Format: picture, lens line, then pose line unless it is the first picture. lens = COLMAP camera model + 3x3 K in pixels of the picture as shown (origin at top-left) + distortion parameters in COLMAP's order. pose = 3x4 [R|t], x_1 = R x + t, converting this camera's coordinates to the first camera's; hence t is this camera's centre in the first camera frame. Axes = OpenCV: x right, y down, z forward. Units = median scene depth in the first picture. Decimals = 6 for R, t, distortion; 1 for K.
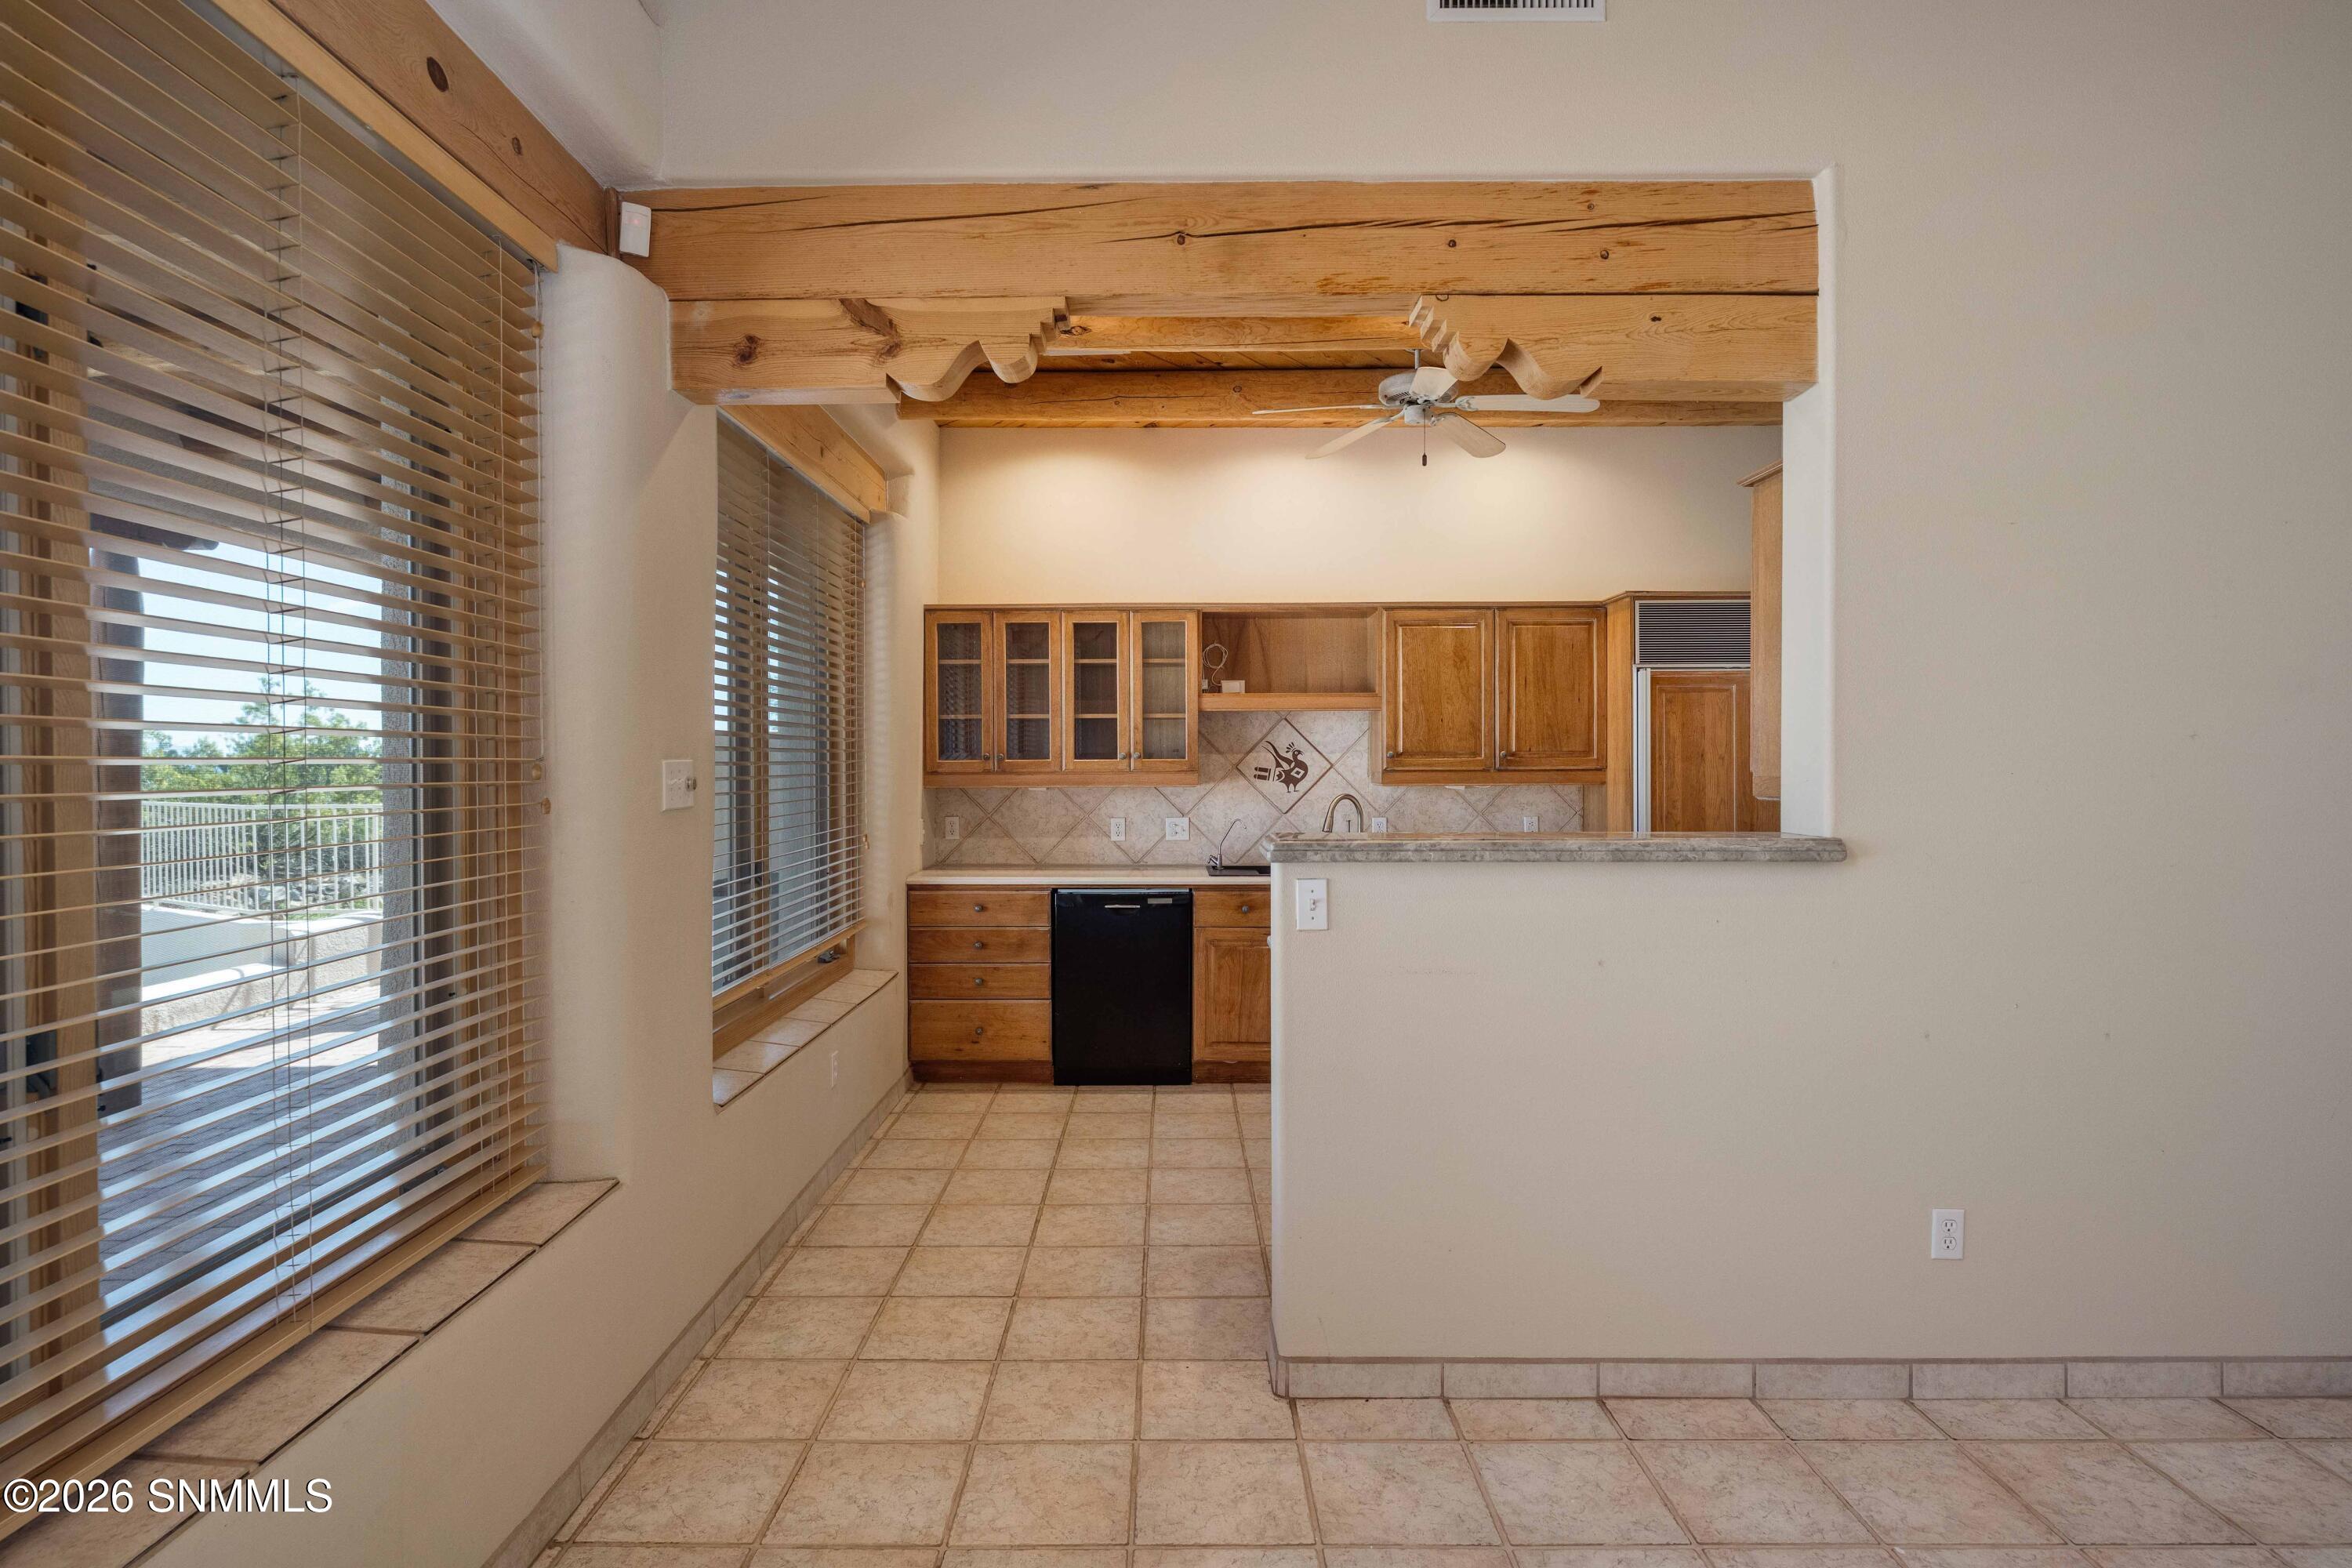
lens RADIAL K [[1278.2, 0, 1172.7], [0, 1278.2, 775.4], [0, 0, 1]] dist [0.031990, 0.000185]
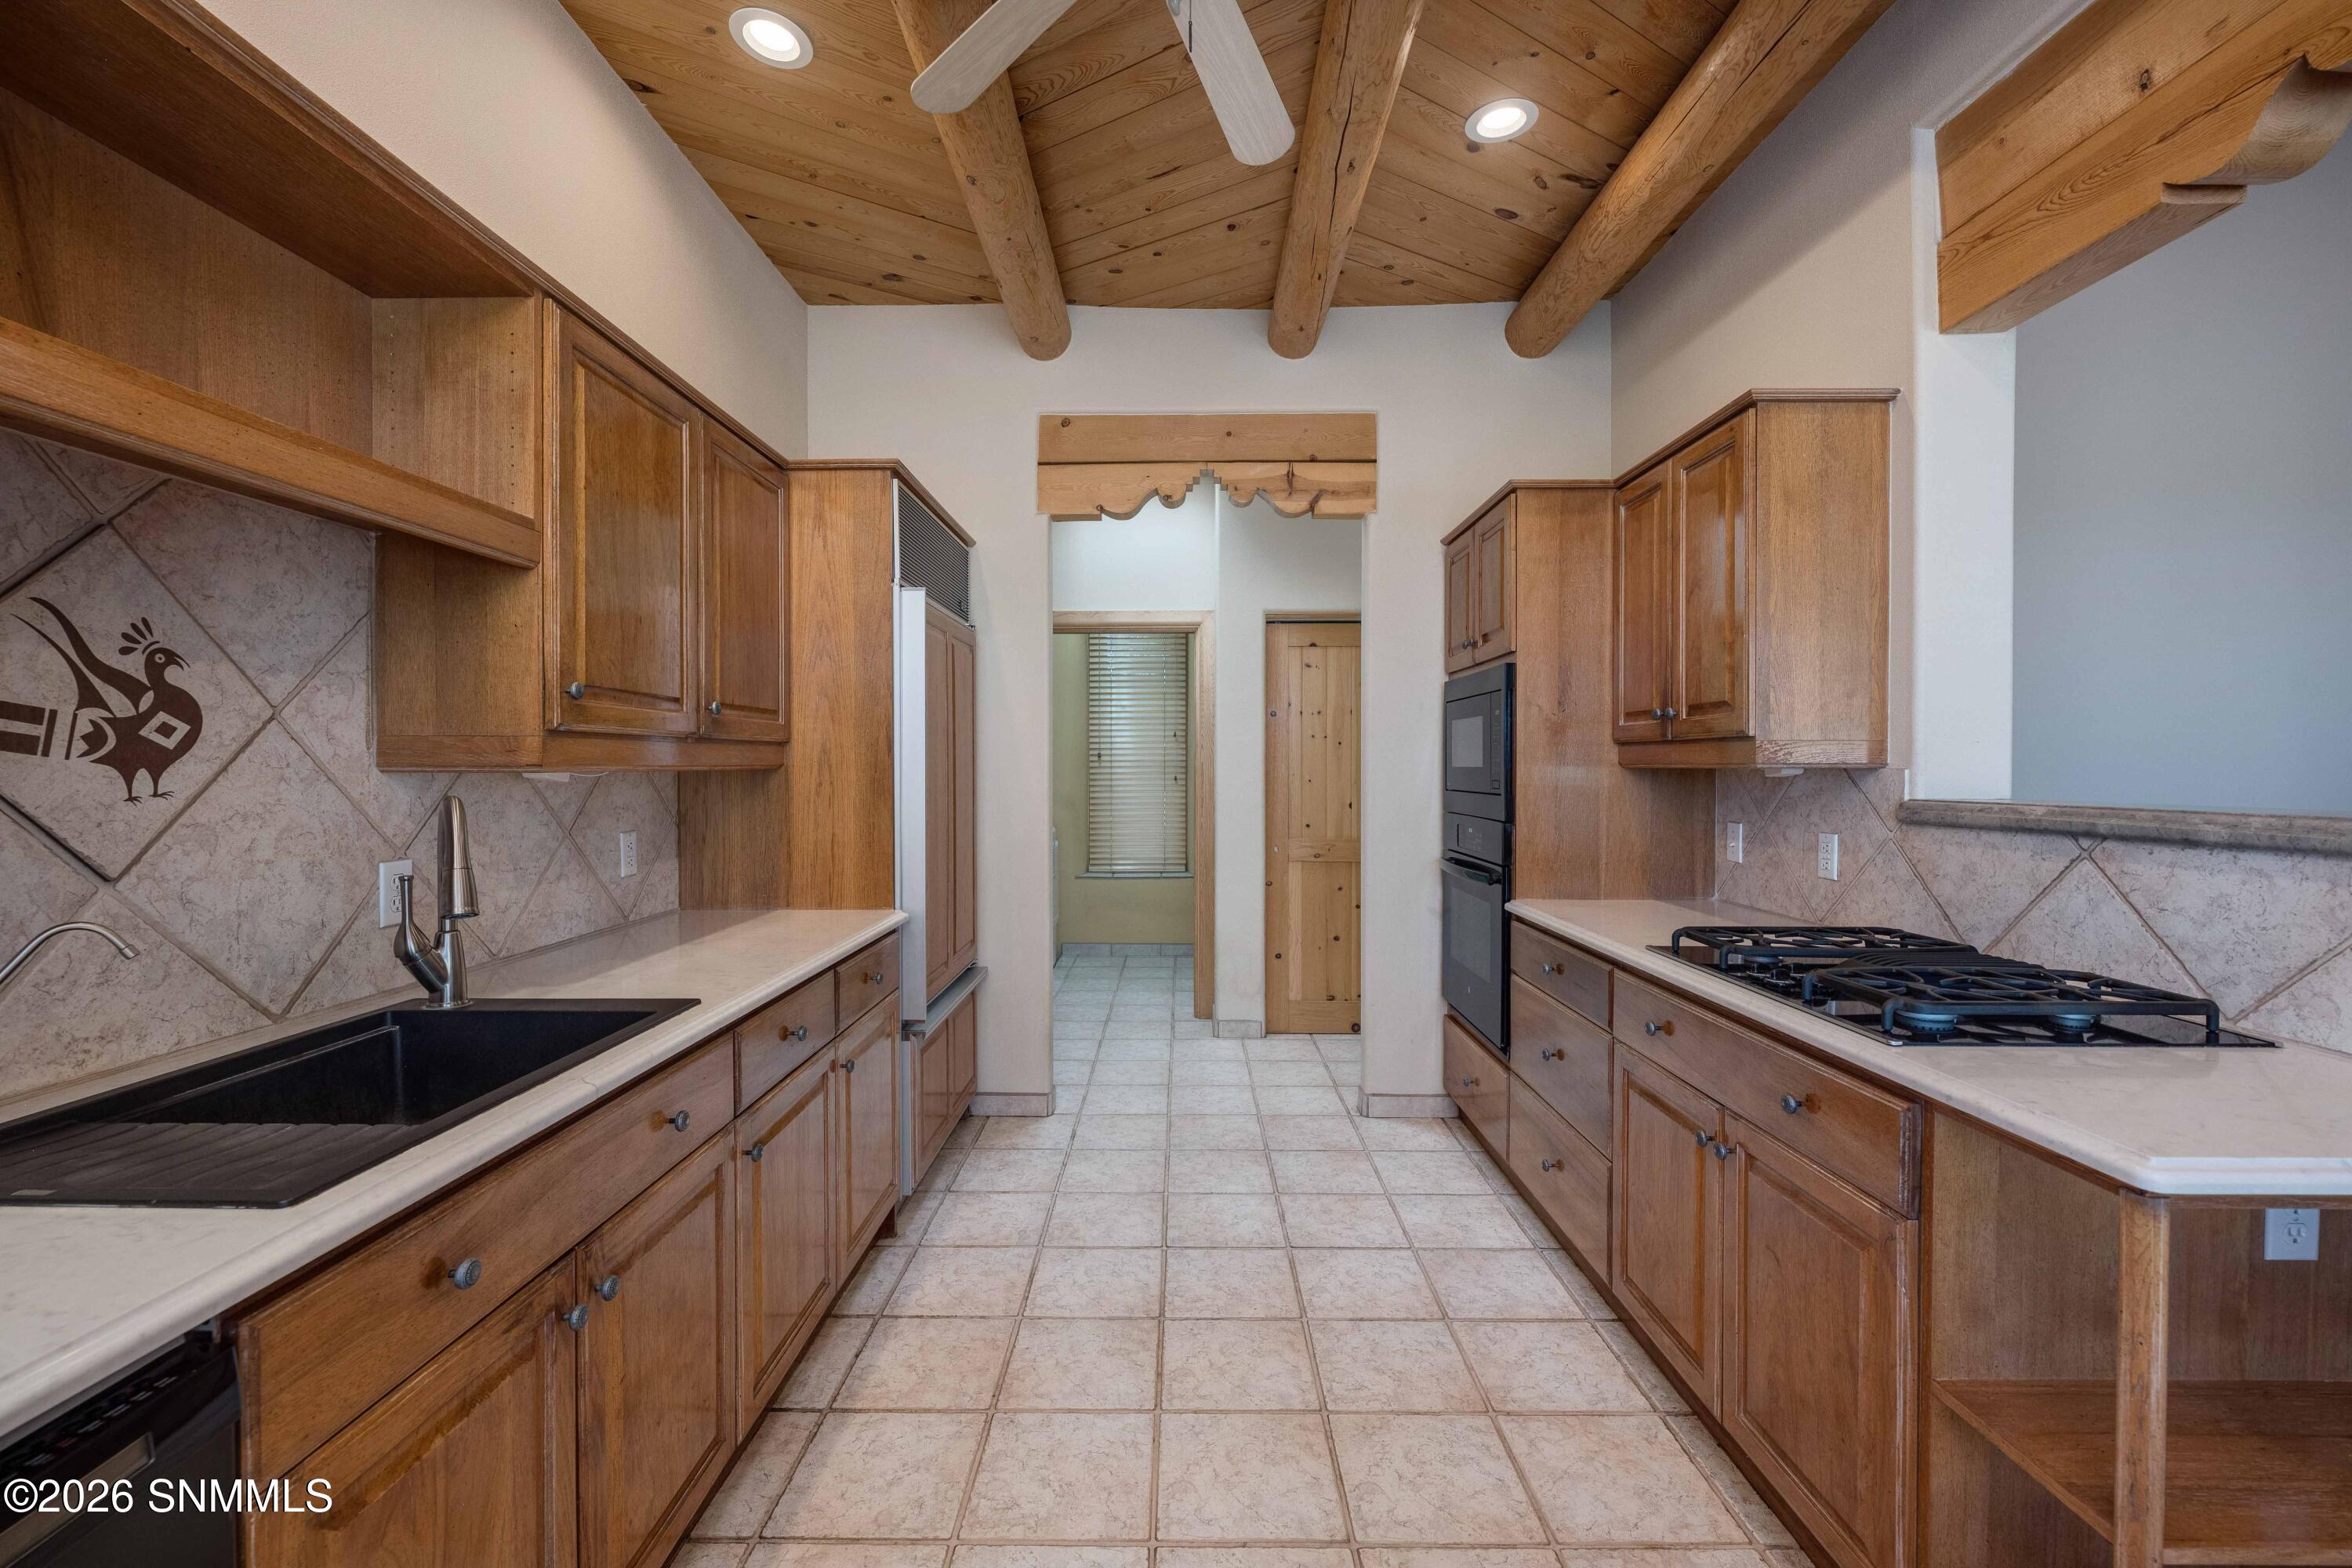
lens RADIAL K [[982.6, 0, 1166.9], [0, 982.6, 770.5], [0, 0, 1]] dist [-0.004245, 0.000657]
pose [[0.002183, -0.001987, 0.999996, -0.122594], [0.010287, 0.999945, 0.001965, 0.009118], [-0.999945, 0.010282, 0.002203, 0.819556]]
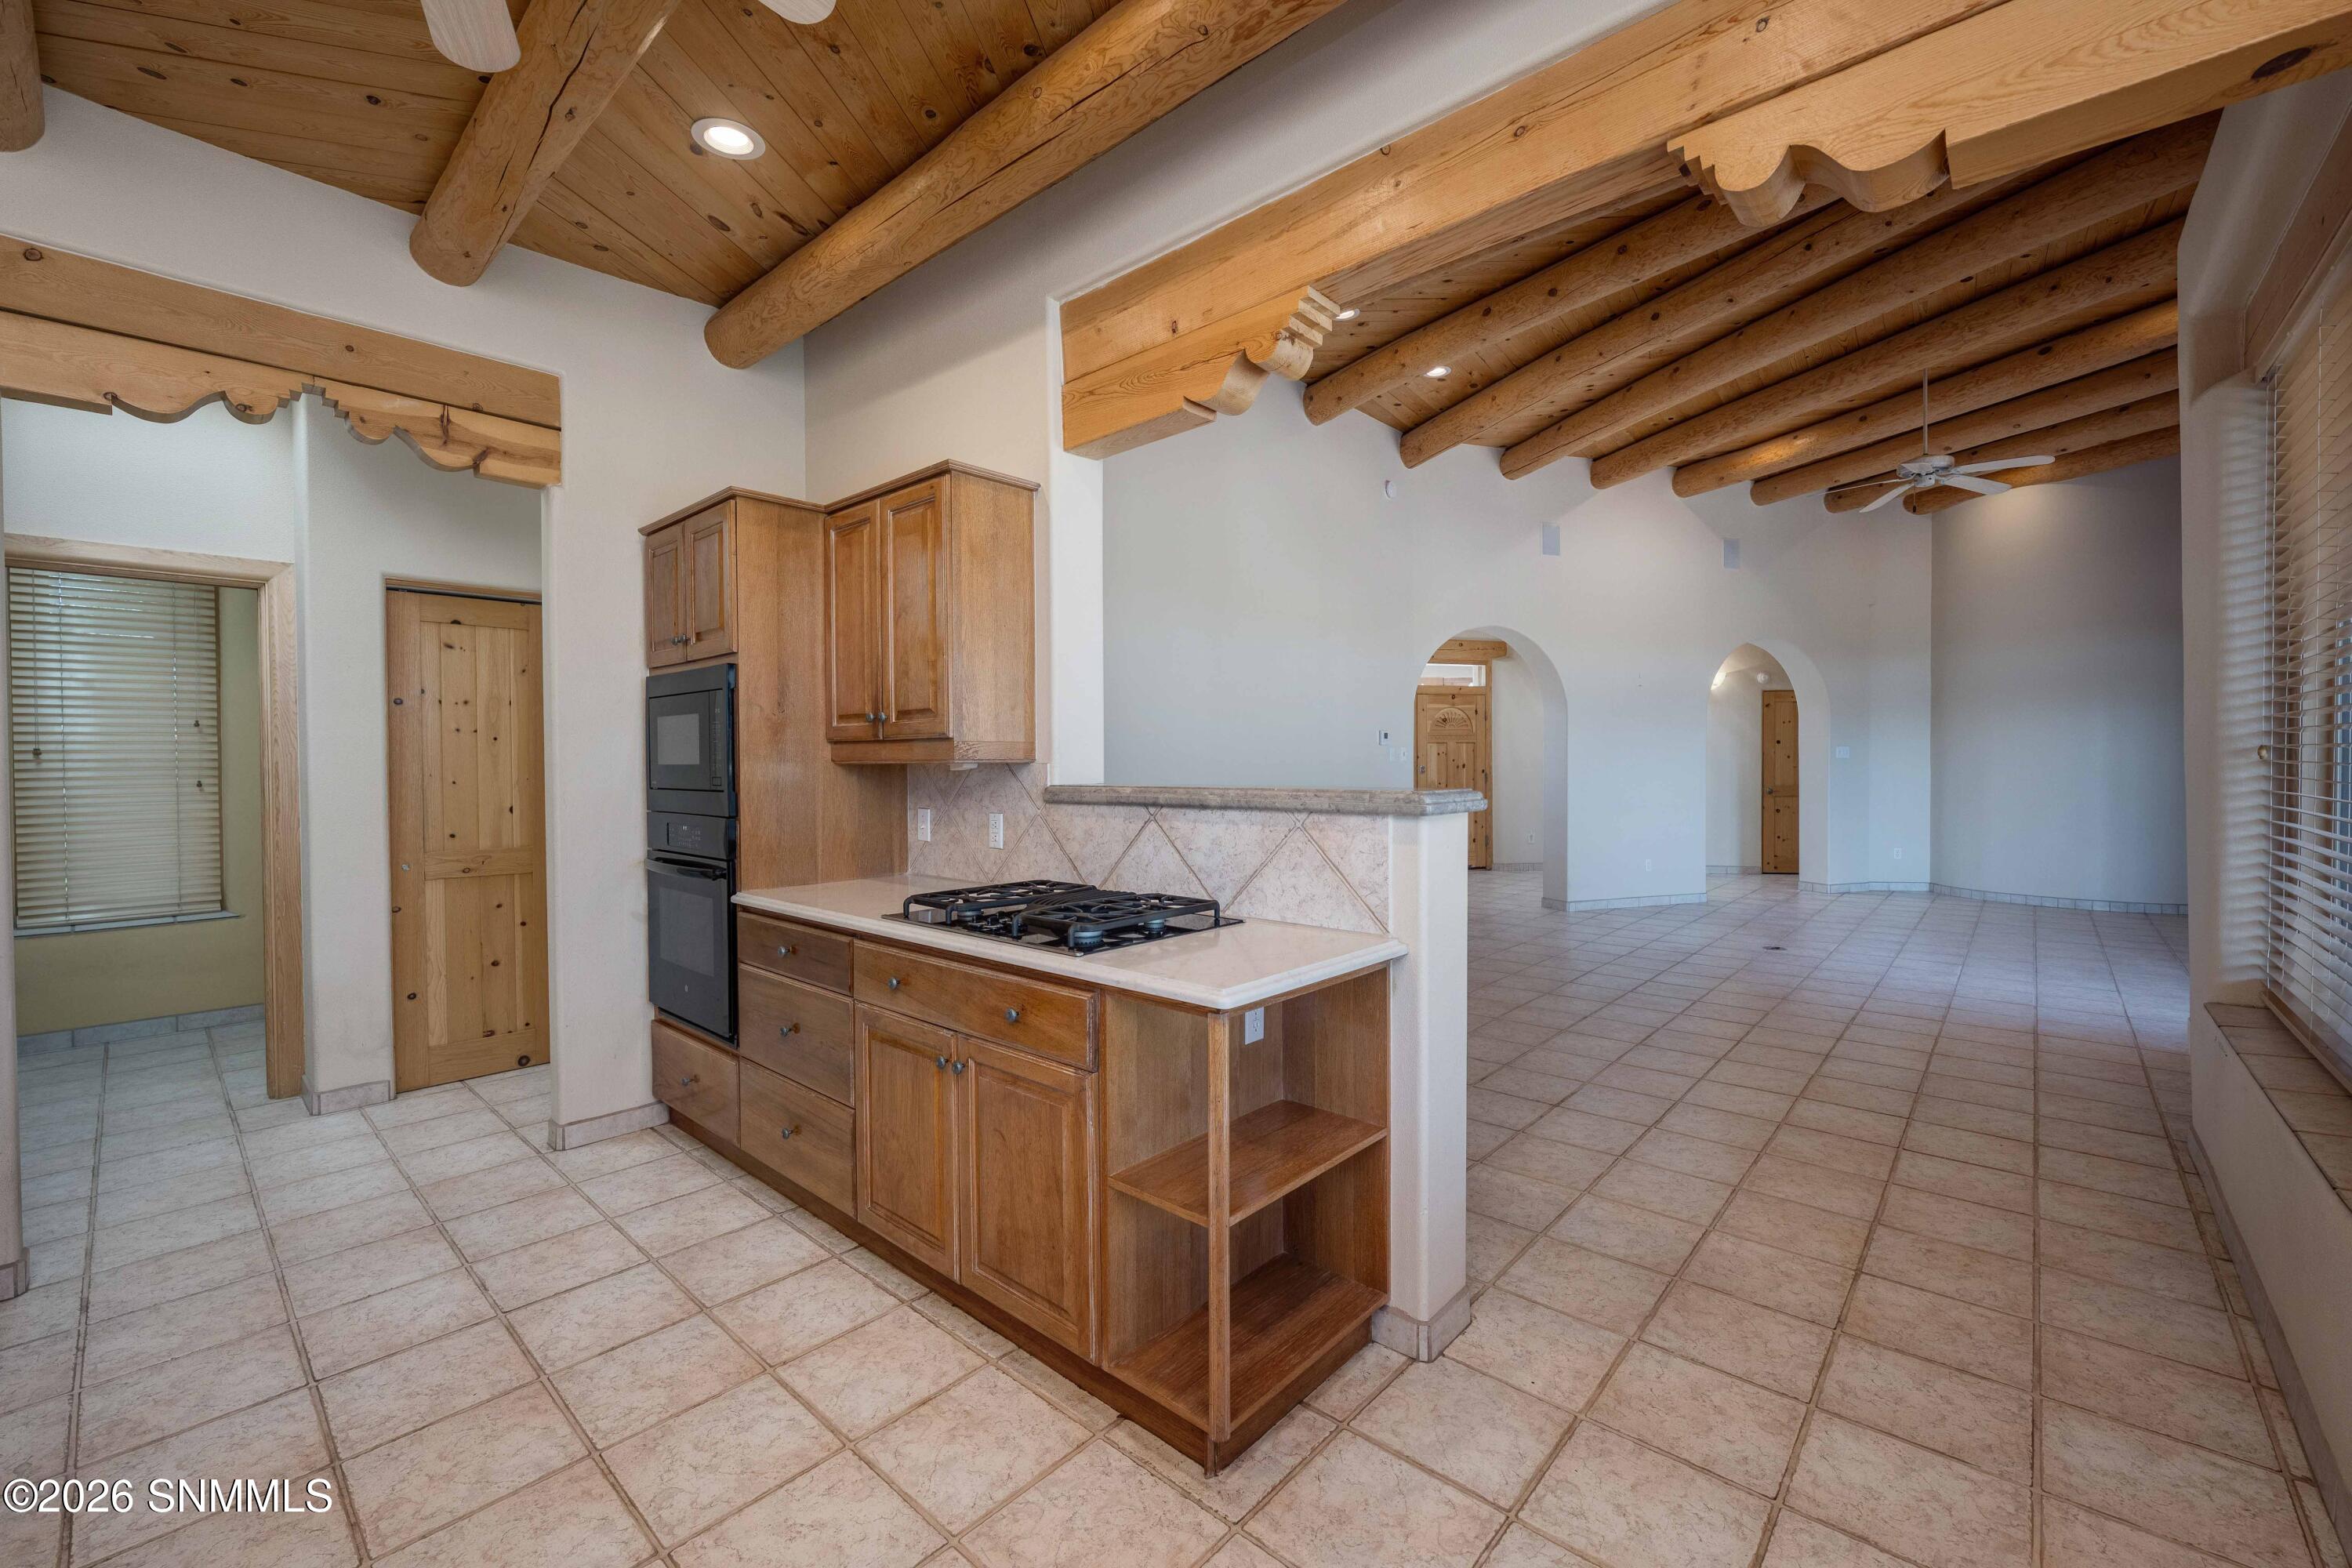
lens RADIAL K [[982.6, 0, 1153.8], [0, 982.6, 767.3], [0, 0, 1]] dist [-0.004245, 0.000657]
pose [[-0.745858, 0.003686, 0.666095, -0.130847], [0.015555, 0.999808, 0.011885, 0.009121], [-0.665923, 0.019225, -0.745773, 0.881544]]
